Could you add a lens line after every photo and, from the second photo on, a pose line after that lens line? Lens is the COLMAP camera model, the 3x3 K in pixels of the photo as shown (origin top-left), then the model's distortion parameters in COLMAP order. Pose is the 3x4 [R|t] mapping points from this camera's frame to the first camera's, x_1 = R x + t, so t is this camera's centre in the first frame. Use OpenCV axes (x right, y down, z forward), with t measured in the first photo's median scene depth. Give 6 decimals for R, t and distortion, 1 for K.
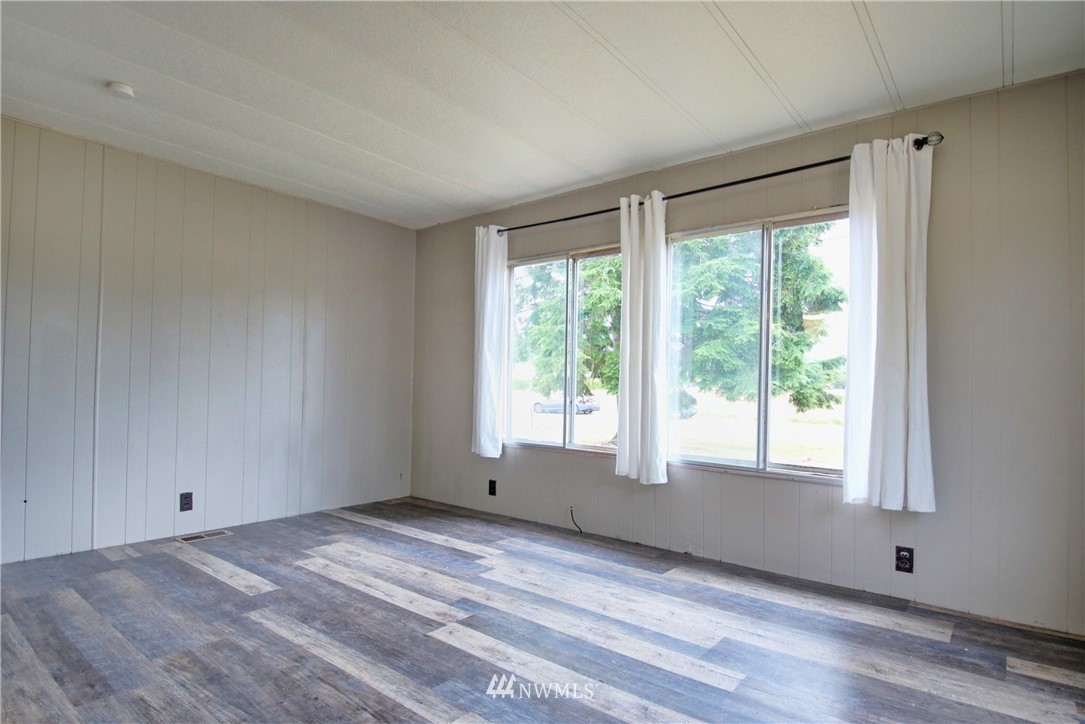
lens RADIAL K [[574.4, 0, 542.0], [0, 574.4, 379.6], [0, 0, 1]] dist [0.032945, -0.041960]
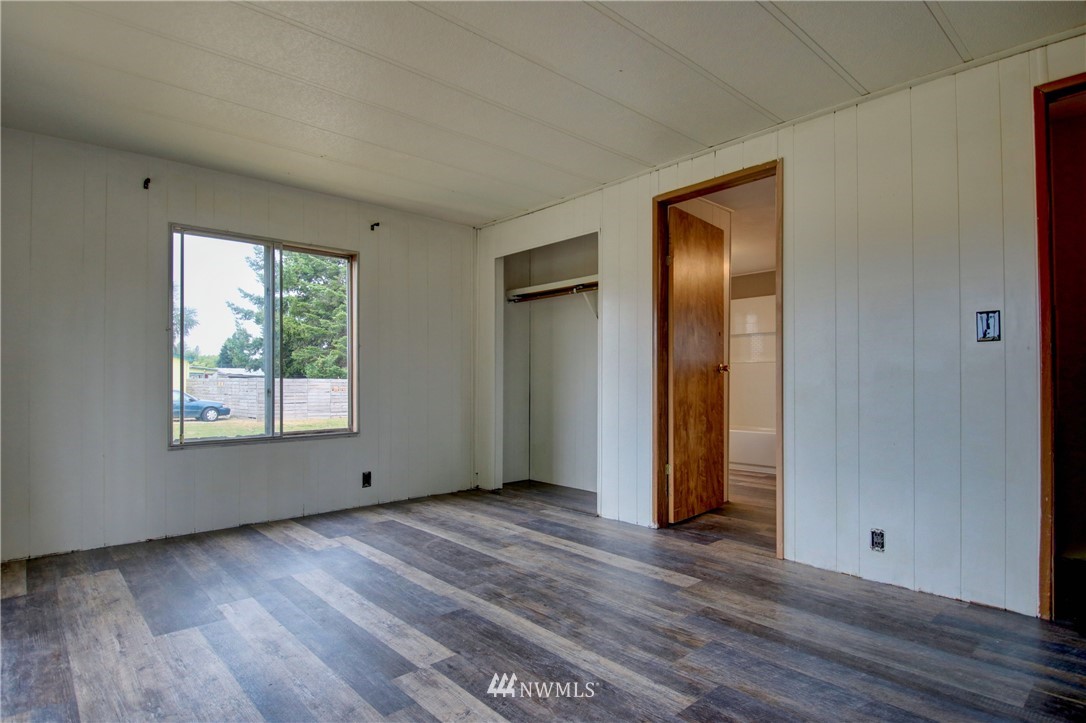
lens RADIAL K [[574.9, 0, 542.5], [0, 574.9, 379.1], [0, 0, 1]] dist [0.032945, -0.041960]
pose [[-0.988085, -0.014985, 0.153175, -0.397112], [-0.016719, 0.999810, -0.010040, 0.014615], [-0.152995, -0.012482, -0.988148, 1.605834]]
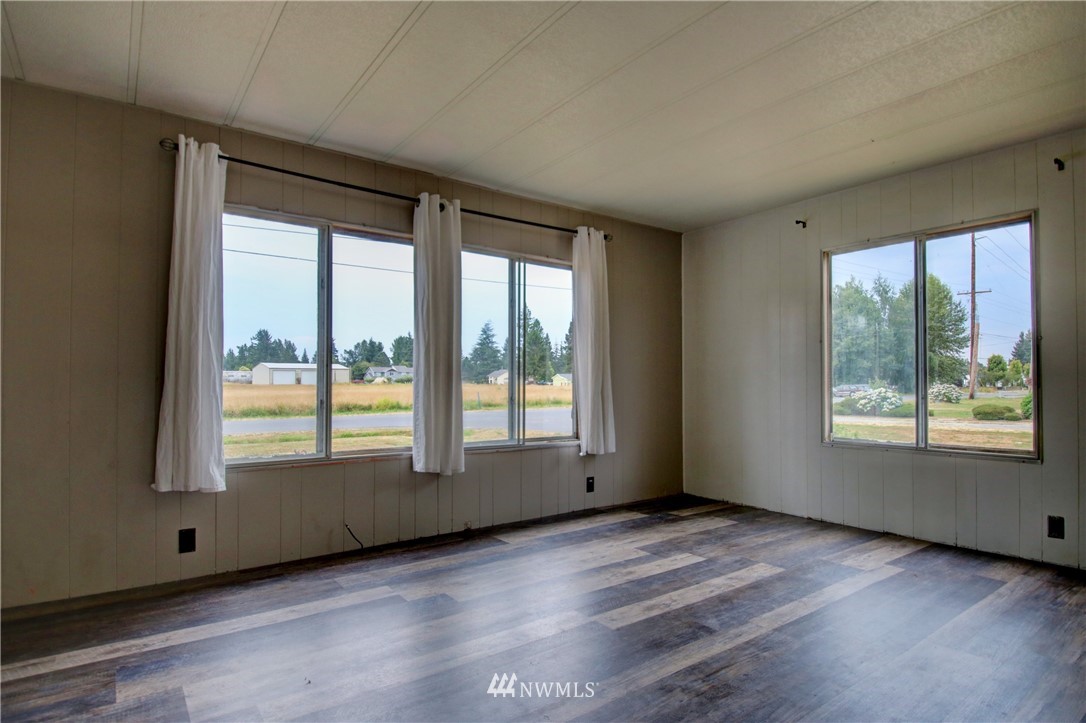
lens RADIAL K [[574.9, 0, 542.5], [0, 574.9, 379.1], [0, 0, 1]] dist [0.032945, -0.041960]
pose [[0.249002, -0.009868, 0.968453, -1.038102], [-0.007374, 0.999900, 0.012085, -0.011186], [-0.968475, -0.010150, 0.248904, 0.745796]]
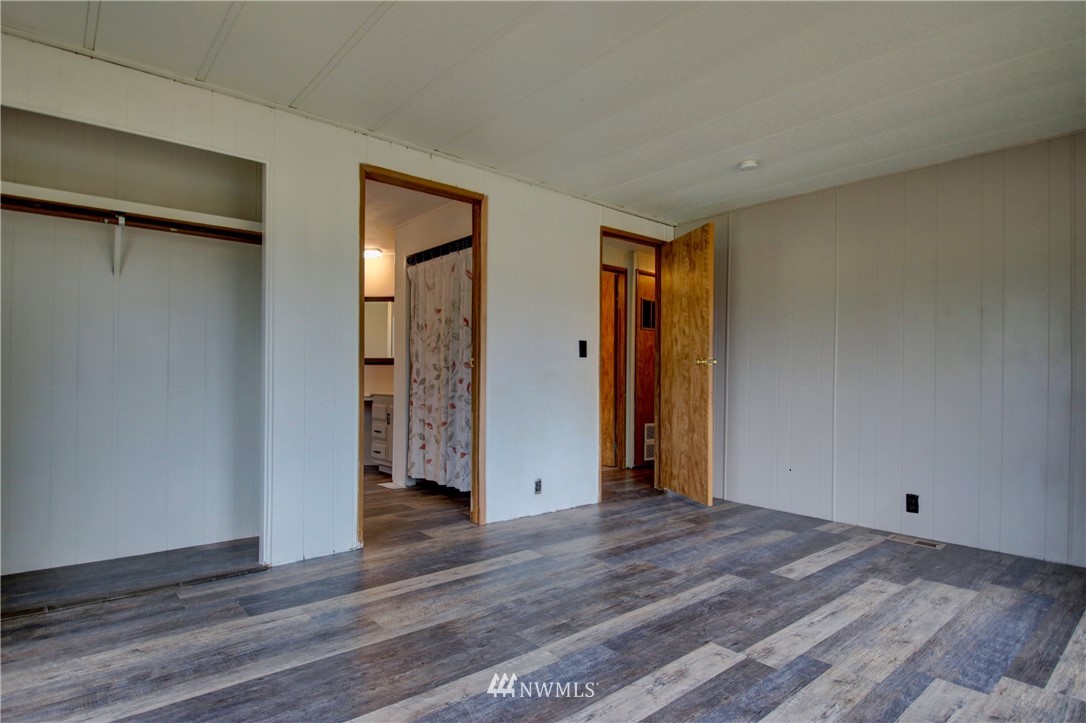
lens RADIAL K [[574.9, 0, 542.5], [0, 574.9, 379.1], [0, 0, 1]] dist [0.032945, -0.041960]
pose [[-0.178482, -0.016542, -0.983804, 0.675255], [-0.003868, 0.999863, -0.016110, 0.021691], [0.983936, 0.000930, -0.178521, 0.766766]]
